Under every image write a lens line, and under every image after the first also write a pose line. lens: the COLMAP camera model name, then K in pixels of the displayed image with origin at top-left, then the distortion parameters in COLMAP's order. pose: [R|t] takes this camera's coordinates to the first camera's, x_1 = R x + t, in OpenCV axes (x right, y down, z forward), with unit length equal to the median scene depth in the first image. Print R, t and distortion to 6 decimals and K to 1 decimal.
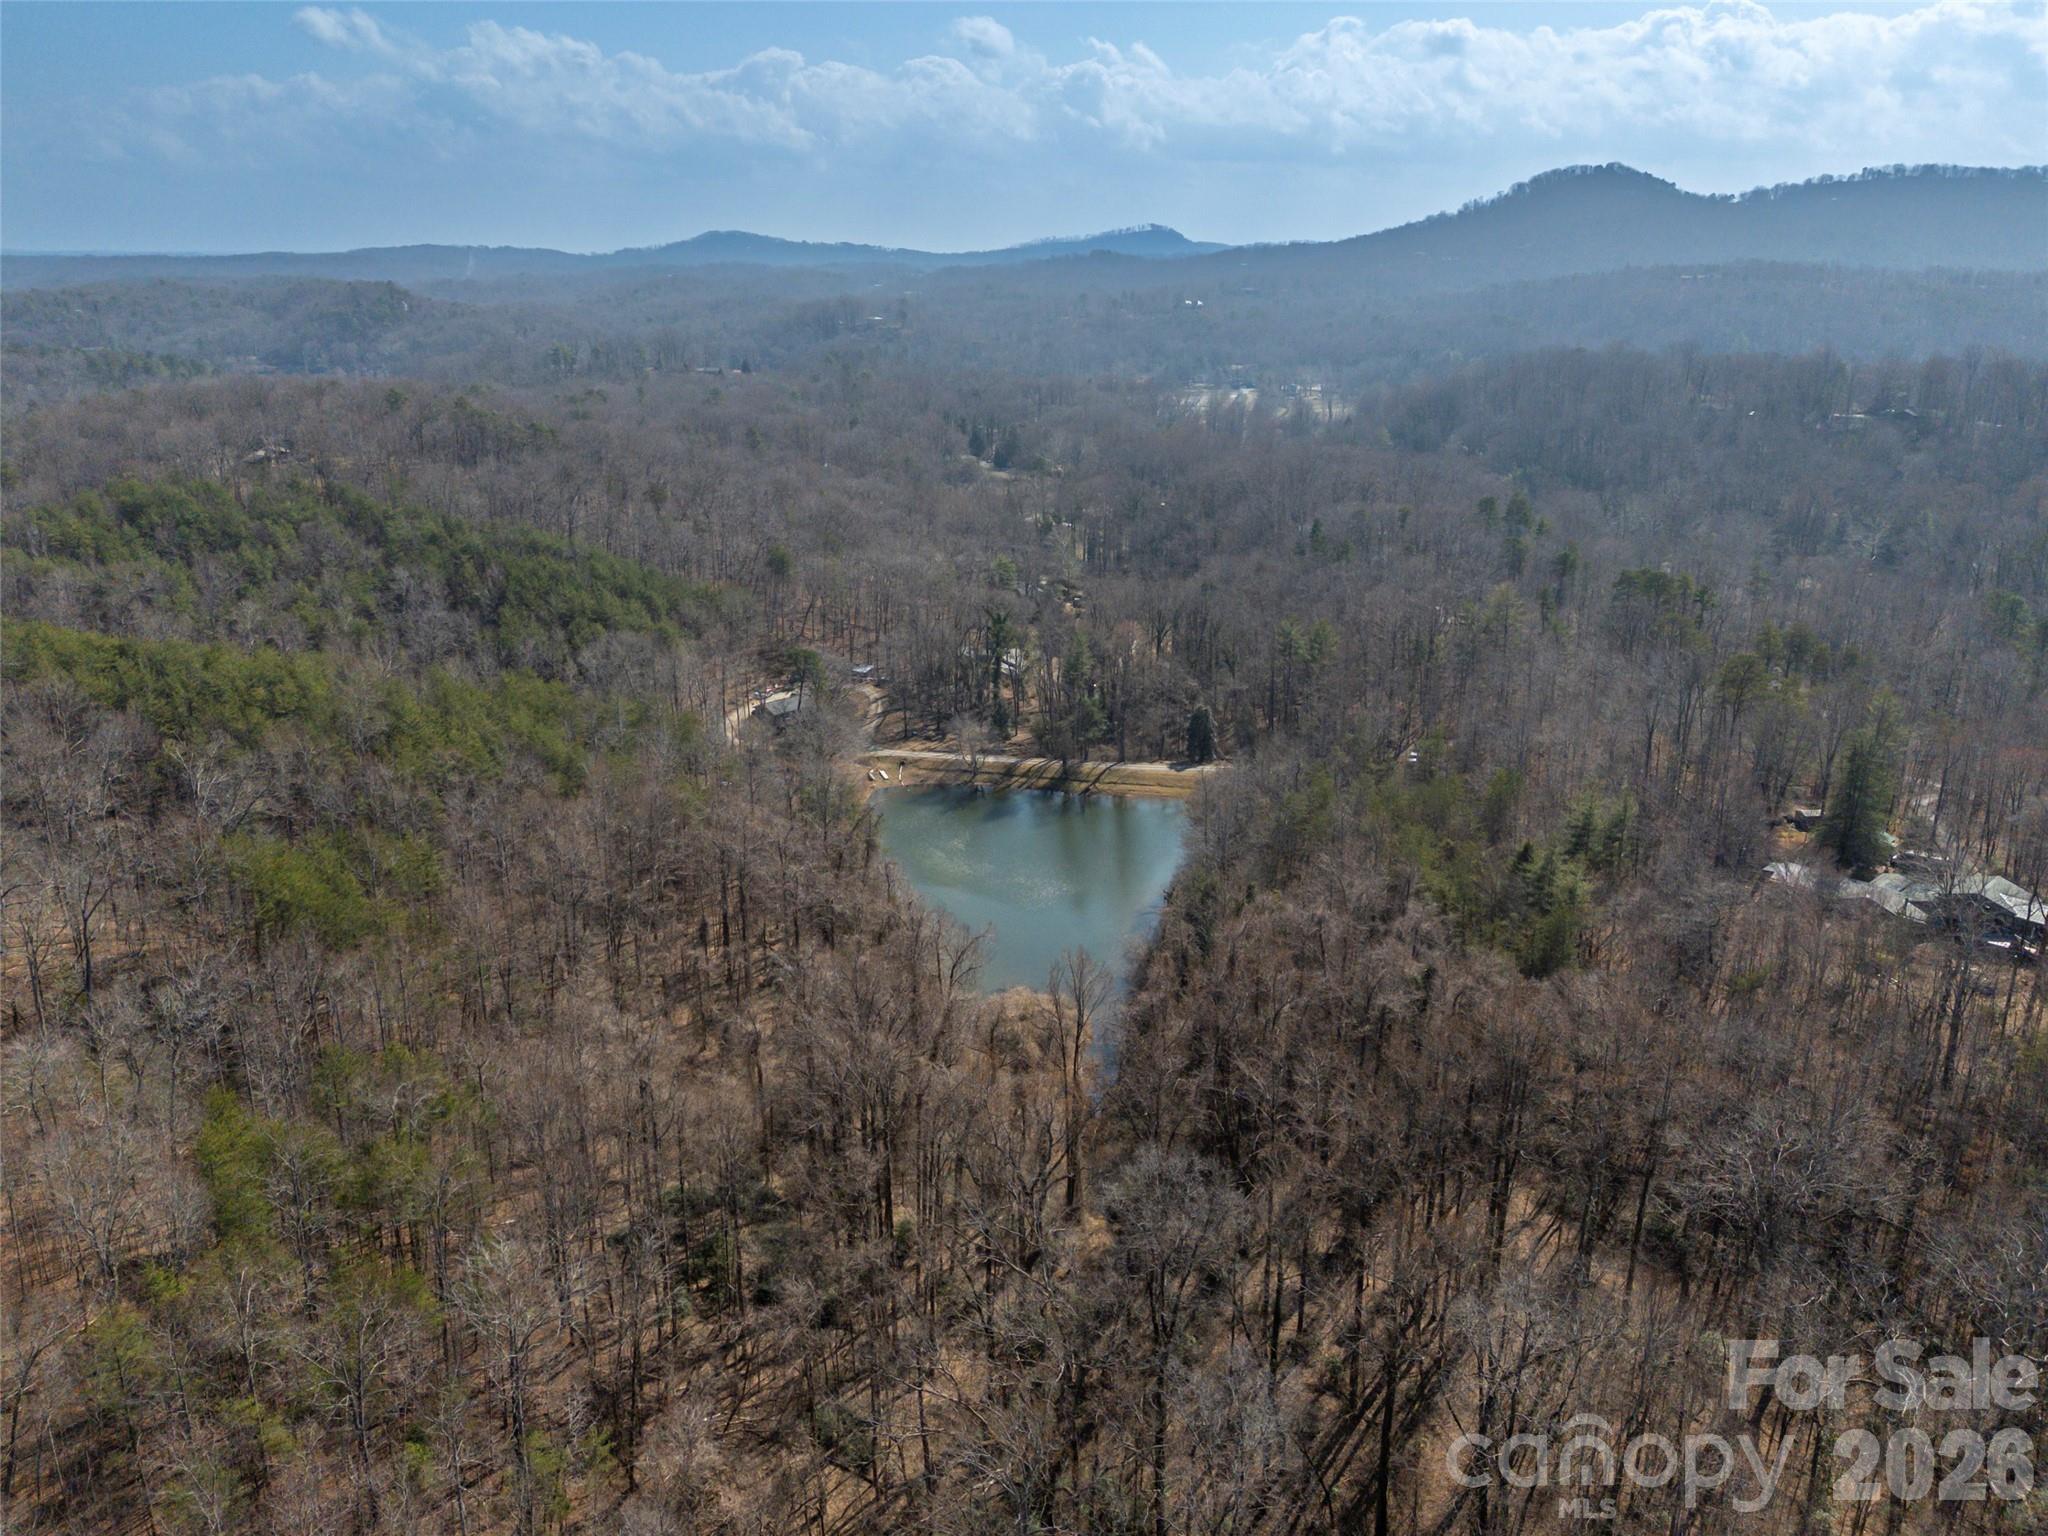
lens RADIAL K [[1502.7, 0, 1024.0], [0, 1502.7, 768.0], [0, 0, 1]] dist [0.079025, -0.068817]
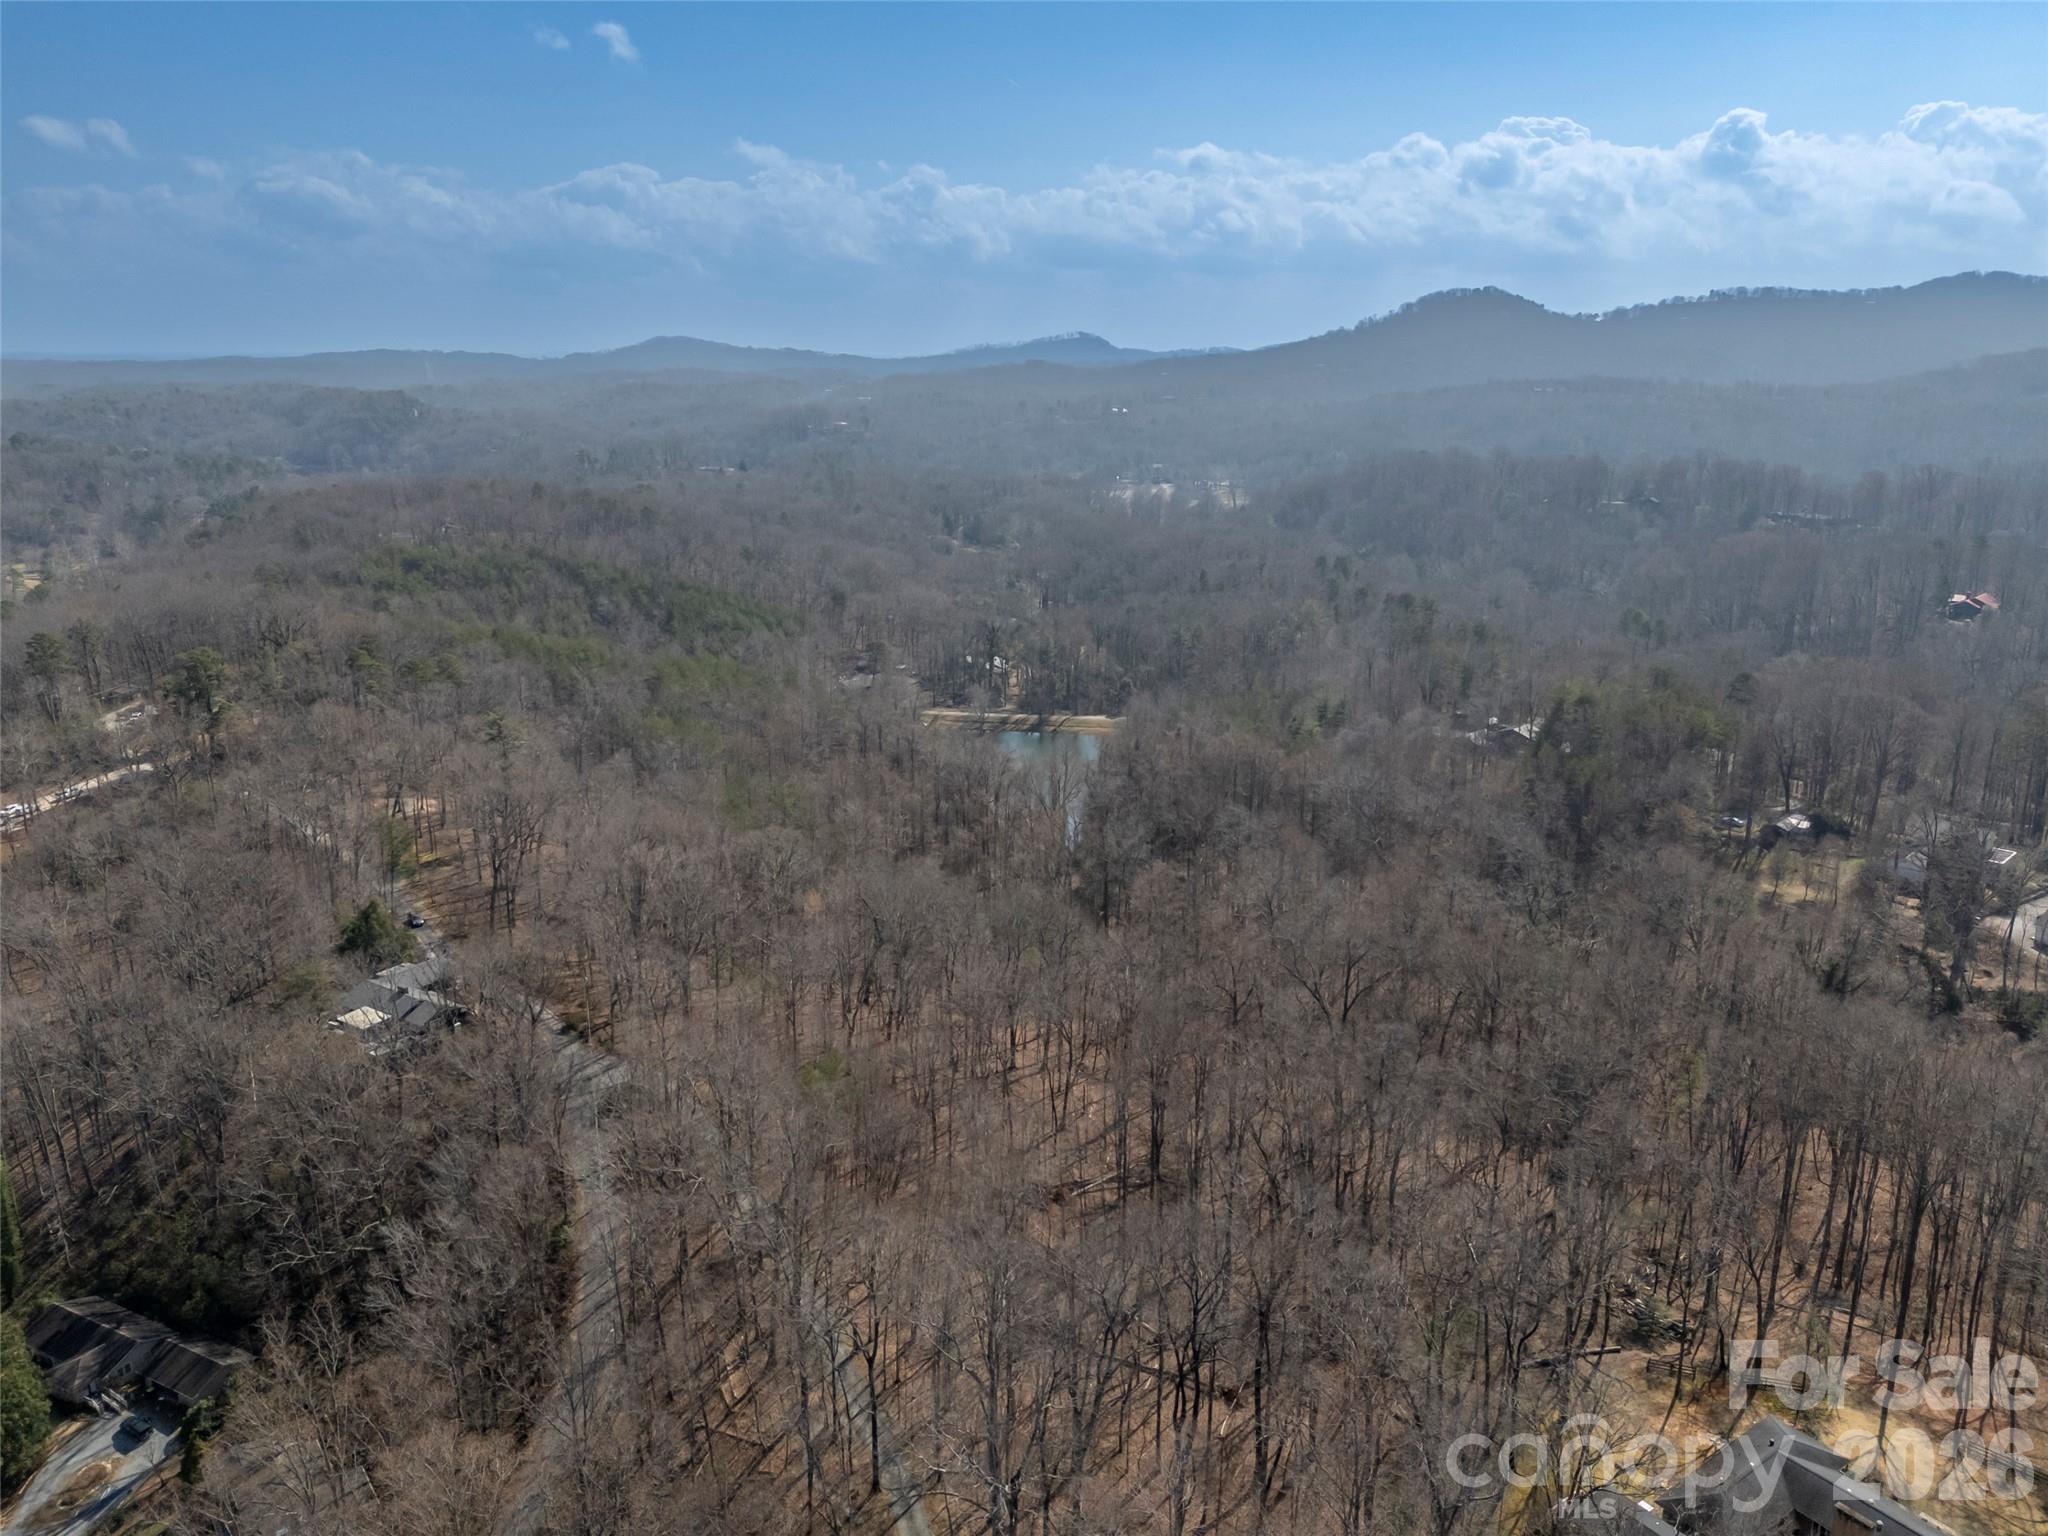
lens RADIAL K [[1490.3, 0, 1025.4], [0, 1490.3, 810.6], [0, 0, 1]] dist [0.074572, -0.066177]
pose [[0.998974, -0.011456, 0.043812, -0.019747], [0.012880, 0.999394, -0.032348, 0.050529], [-0.043415, 0.032879, 0.998516, -0.190991]]
